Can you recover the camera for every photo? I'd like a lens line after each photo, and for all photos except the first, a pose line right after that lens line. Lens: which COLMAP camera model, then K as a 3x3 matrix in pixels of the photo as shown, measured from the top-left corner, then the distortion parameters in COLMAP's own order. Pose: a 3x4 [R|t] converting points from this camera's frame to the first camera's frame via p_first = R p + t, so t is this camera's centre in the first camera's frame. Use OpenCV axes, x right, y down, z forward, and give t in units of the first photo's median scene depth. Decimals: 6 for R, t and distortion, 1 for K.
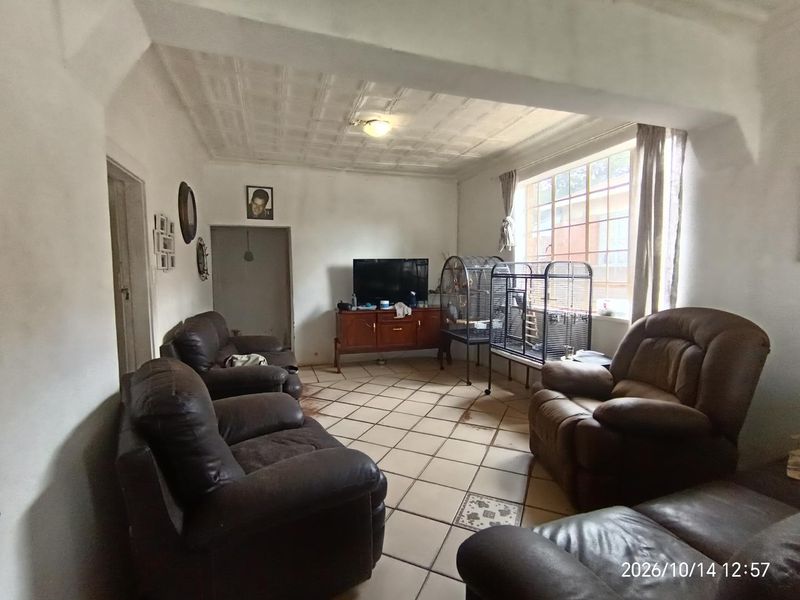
lens RADIAL K [[379.9, 0, 395.7], [0, 379.9, 296.9], [0, 0, 1]] dist [0.001089, -0.000883]
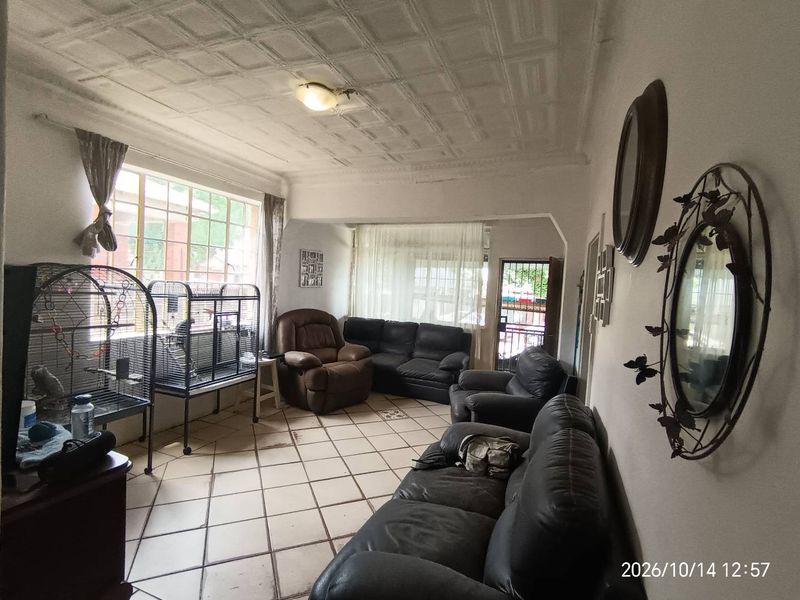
lens RADIAL K [[379.9, 0, 398.1], [0, 379.9, 301.0], [0, 0, 1]] dist [0.001089, -0.000883]
pose [[-0.754667, -0.071465, 0.652204, -0.635071], [-0.008130, 0.994992, 0.099619, -0.149611], [-0.656058, 0.069877, -0.751469, 1.449494]]
